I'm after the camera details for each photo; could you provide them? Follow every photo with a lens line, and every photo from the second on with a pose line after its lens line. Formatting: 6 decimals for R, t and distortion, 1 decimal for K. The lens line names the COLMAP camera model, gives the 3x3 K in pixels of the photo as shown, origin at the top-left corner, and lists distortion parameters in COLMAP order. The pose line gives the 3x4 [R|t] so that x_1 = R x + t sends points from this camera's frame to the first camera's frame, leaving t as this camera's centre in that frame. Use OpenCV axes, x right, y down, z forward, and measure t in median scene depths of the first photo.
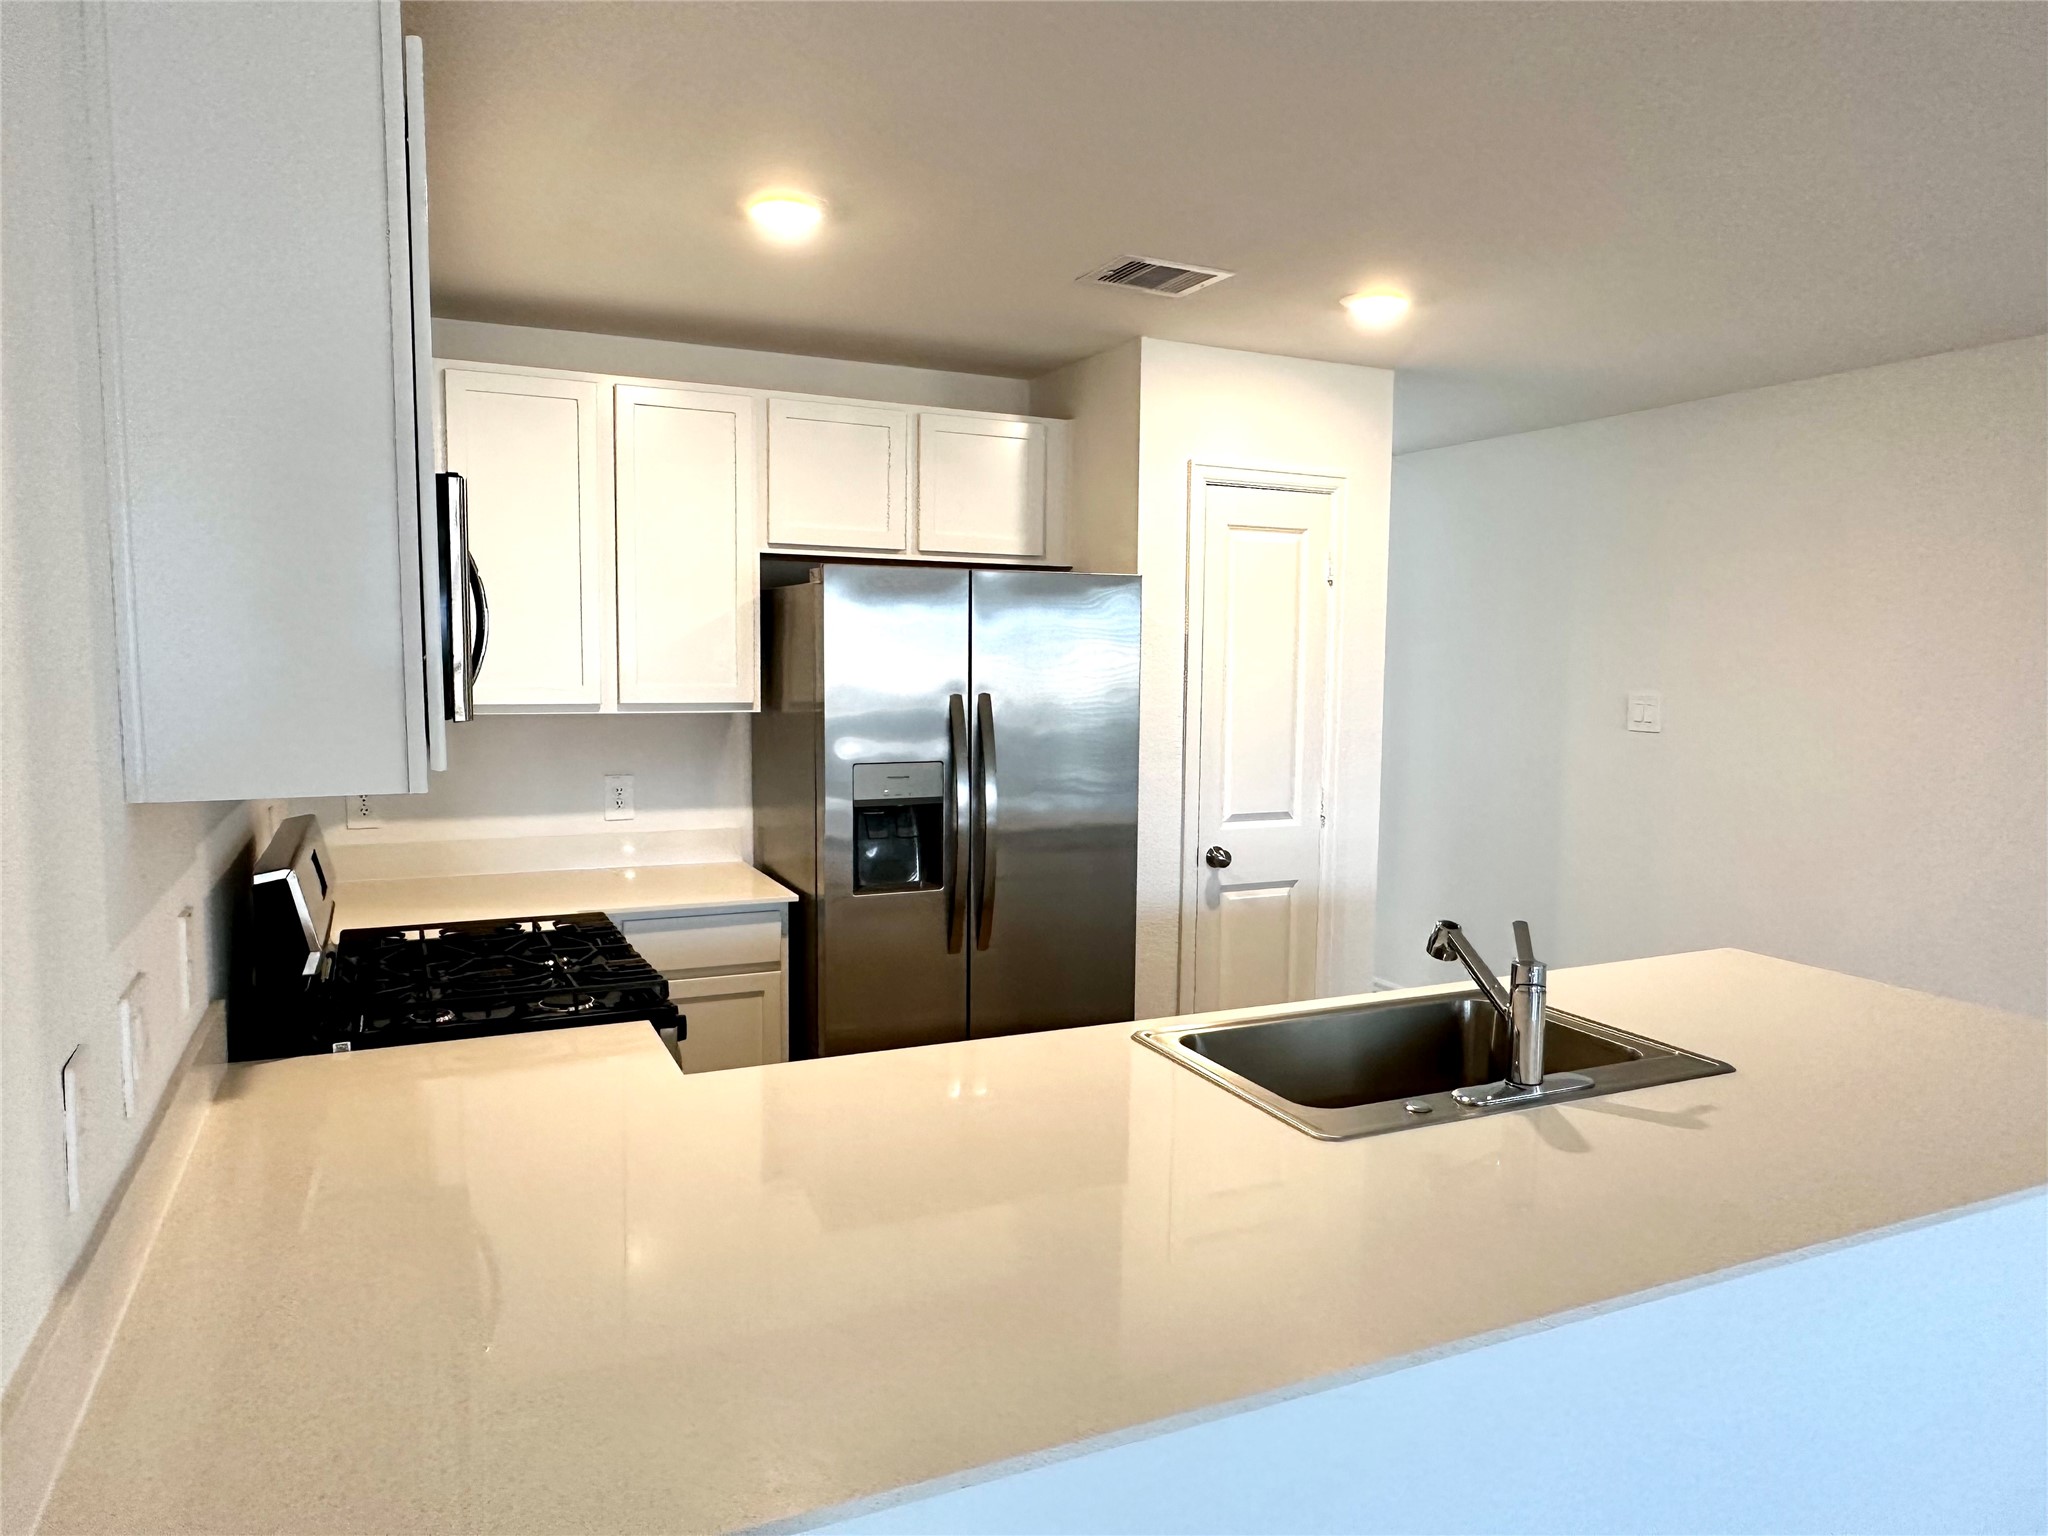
lens RADIAL K [[1308.5, 0, 1015.2], [0, 1308.5, 773.6], [0, 0, 1]] dist [-0.021317, 0.018441]
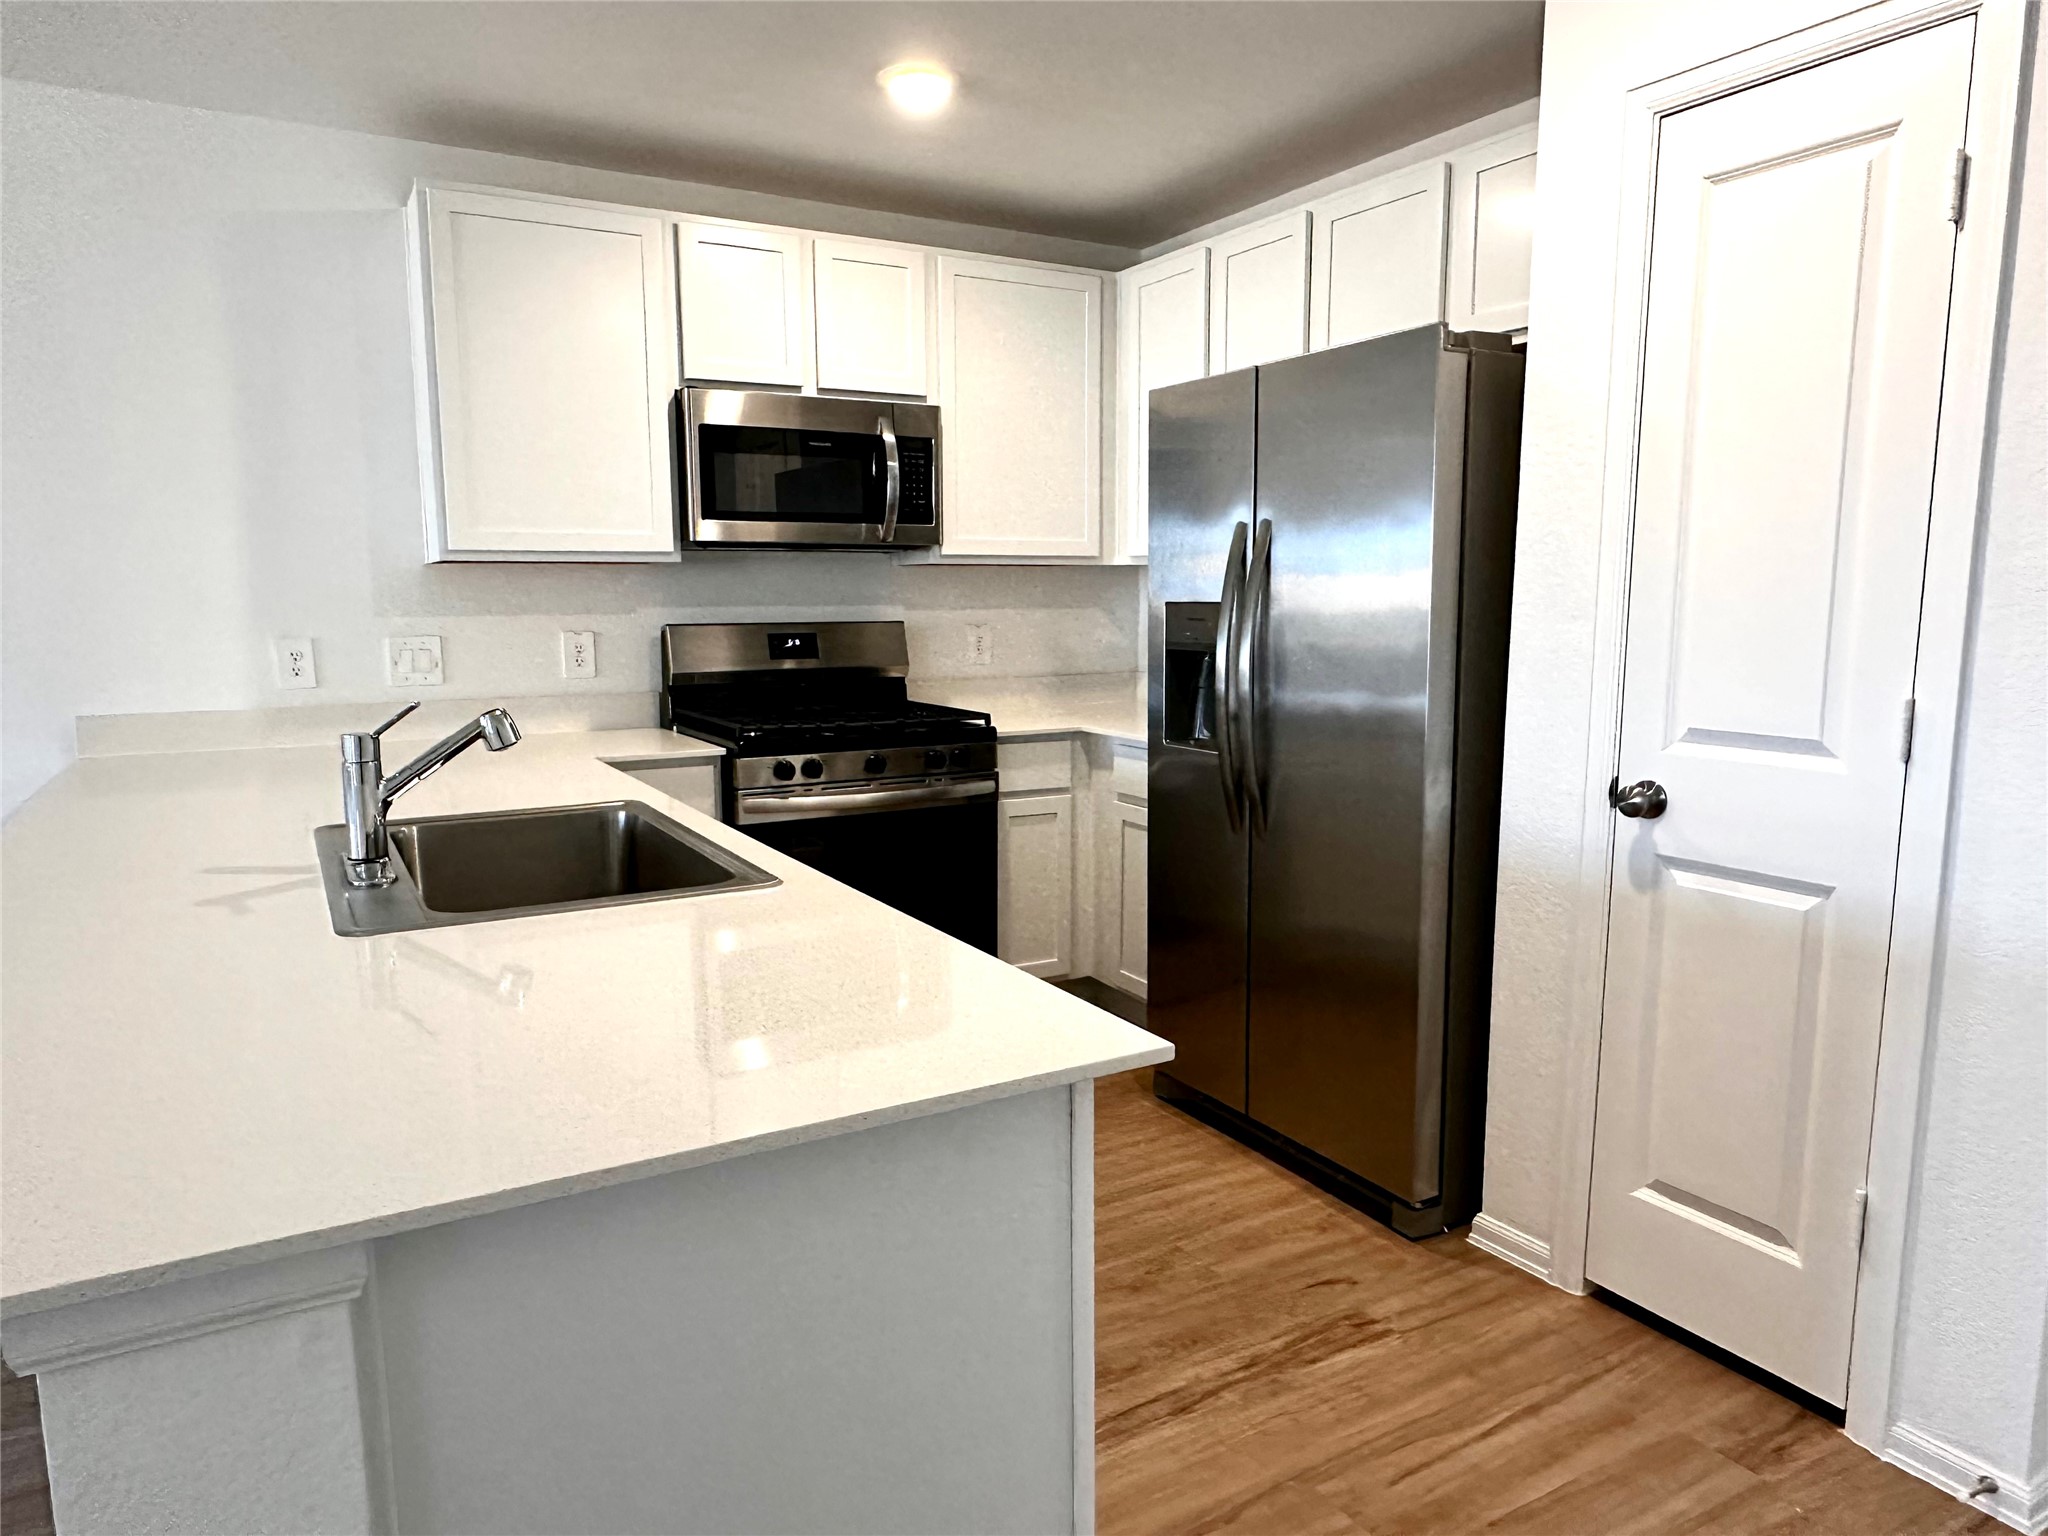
lens RADIAL K [[1308.5, 0, 1002.8], [0, 1308.5, 767.3], [0, 0, 1]] dist [-0.021317, 0.018441]
pose [[0.063609, 0.122767, -0.990395, 0.766839], [-0.077793, 0.989995, 0.117721, 0.006800], [0.994938, 0.069557, 0.072523, 0.764412]]
